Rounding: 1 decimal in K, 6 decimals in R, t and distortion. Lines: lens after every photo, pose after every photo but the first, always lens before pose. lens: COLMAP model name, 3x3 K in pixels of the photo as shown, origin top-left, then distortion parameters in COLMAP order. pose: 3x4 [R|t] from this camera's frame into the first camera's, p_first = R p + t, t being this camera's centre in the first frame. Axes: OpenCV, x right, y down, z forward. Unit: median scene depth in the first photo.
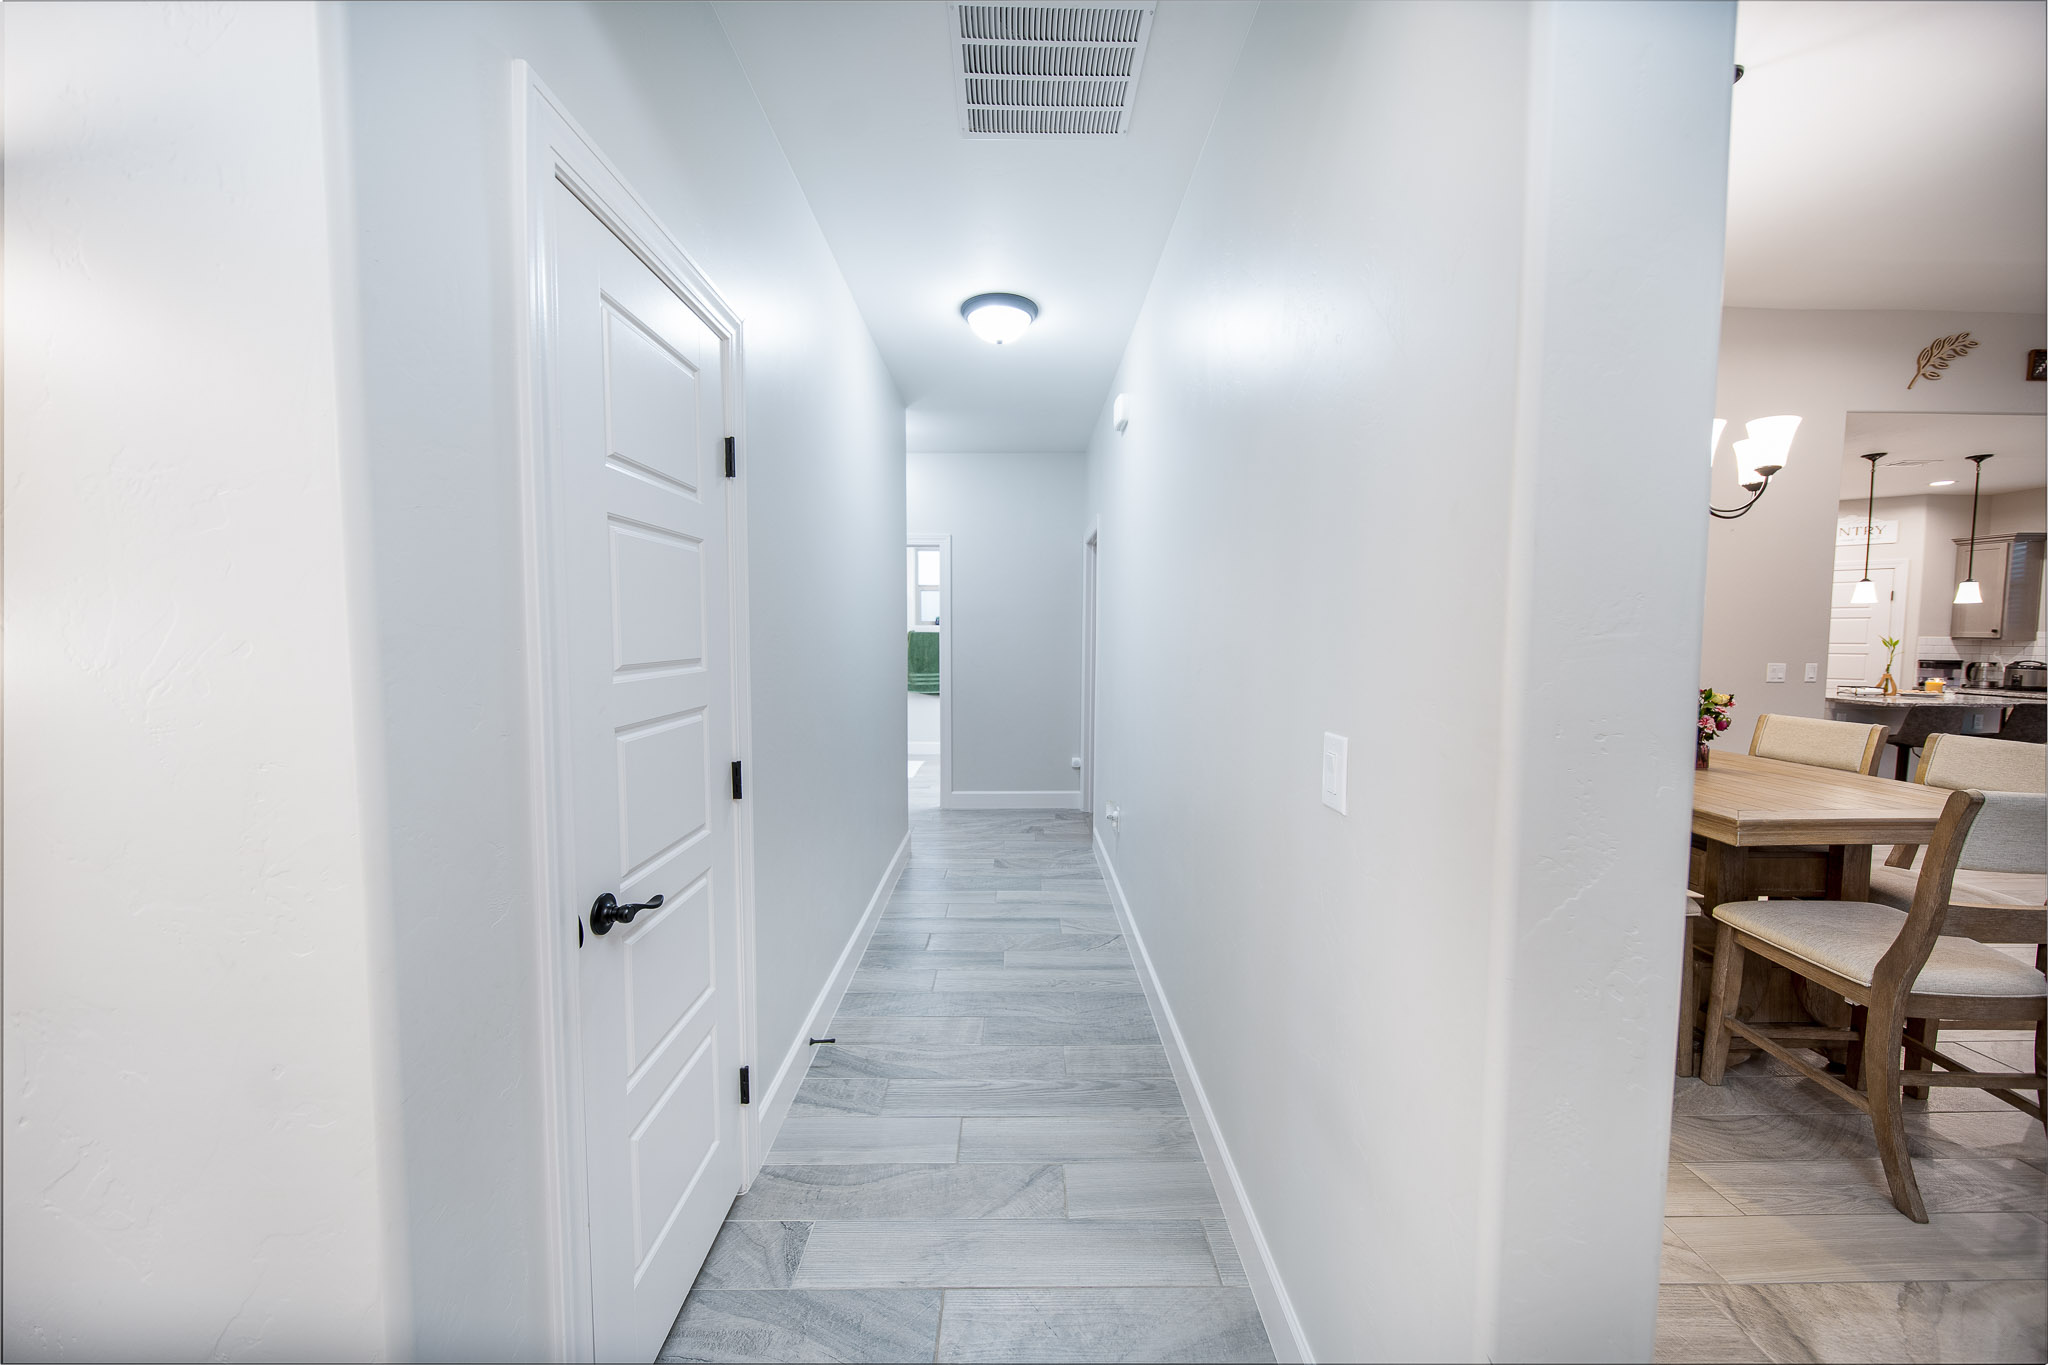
lens RADIAL K [[723.1, 0, 1026.4], [0, 723.1, 679.1], [0, 0, 1]] dist [-0.000363, -0.000451]
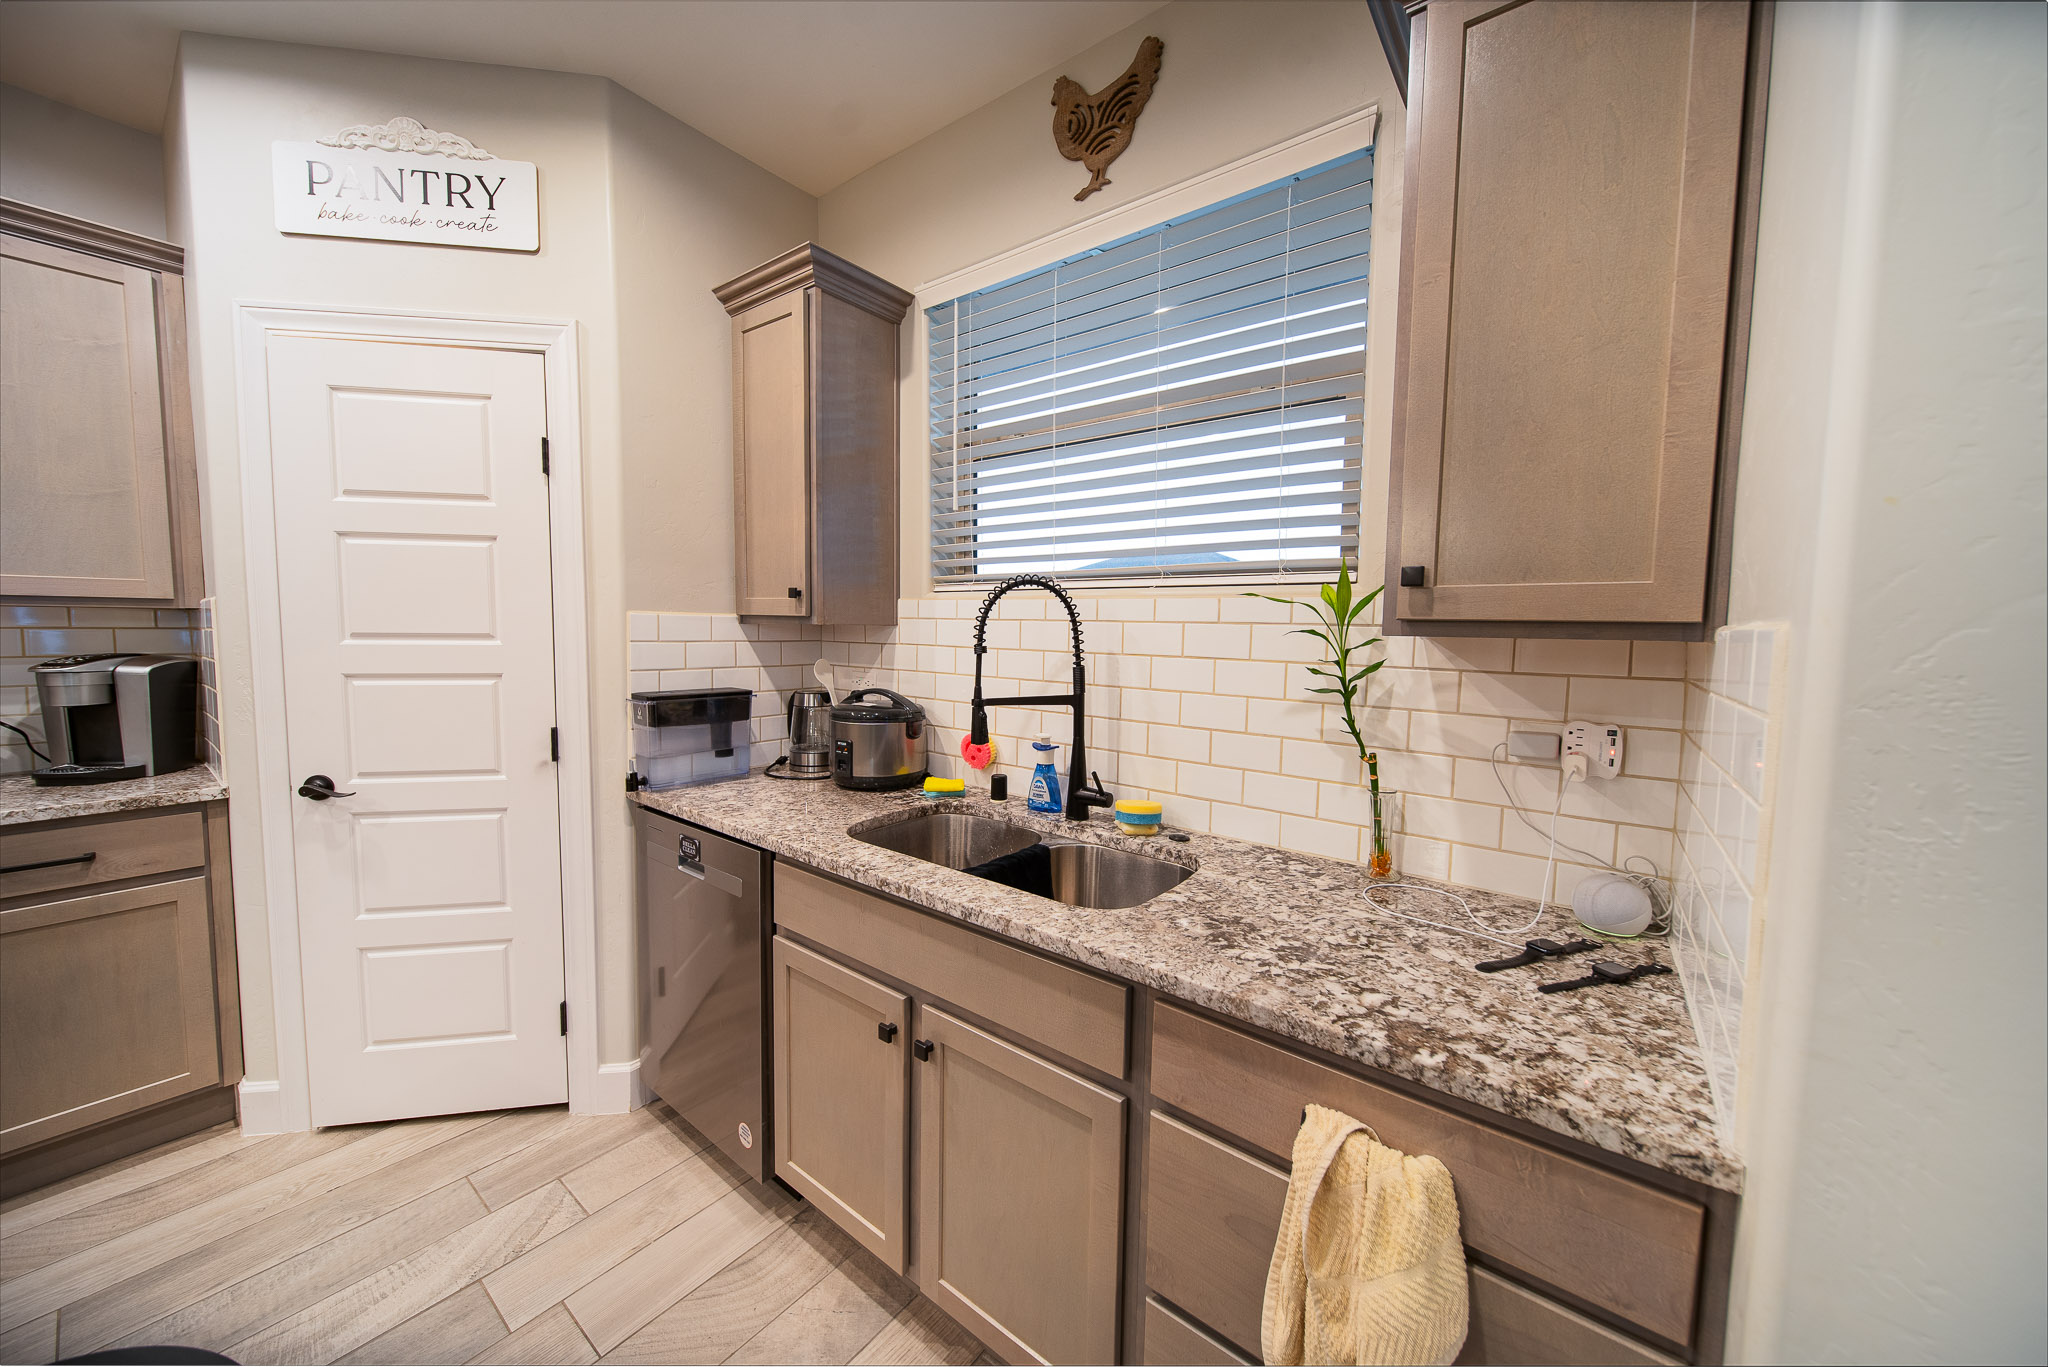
lens RADIAL K [[723.1, 0, 1014.8], [0, 723.1, 673.8], [0, 0, 1]] dist [-0.000363, -0.000451]
pose [[0.631624, -0.050089, 0.773655, 1.171371], [0.043379, 0.998631, 0.029239, -0.038799], [-0.774060, 0.015093, 0.632932, 0.745543]]
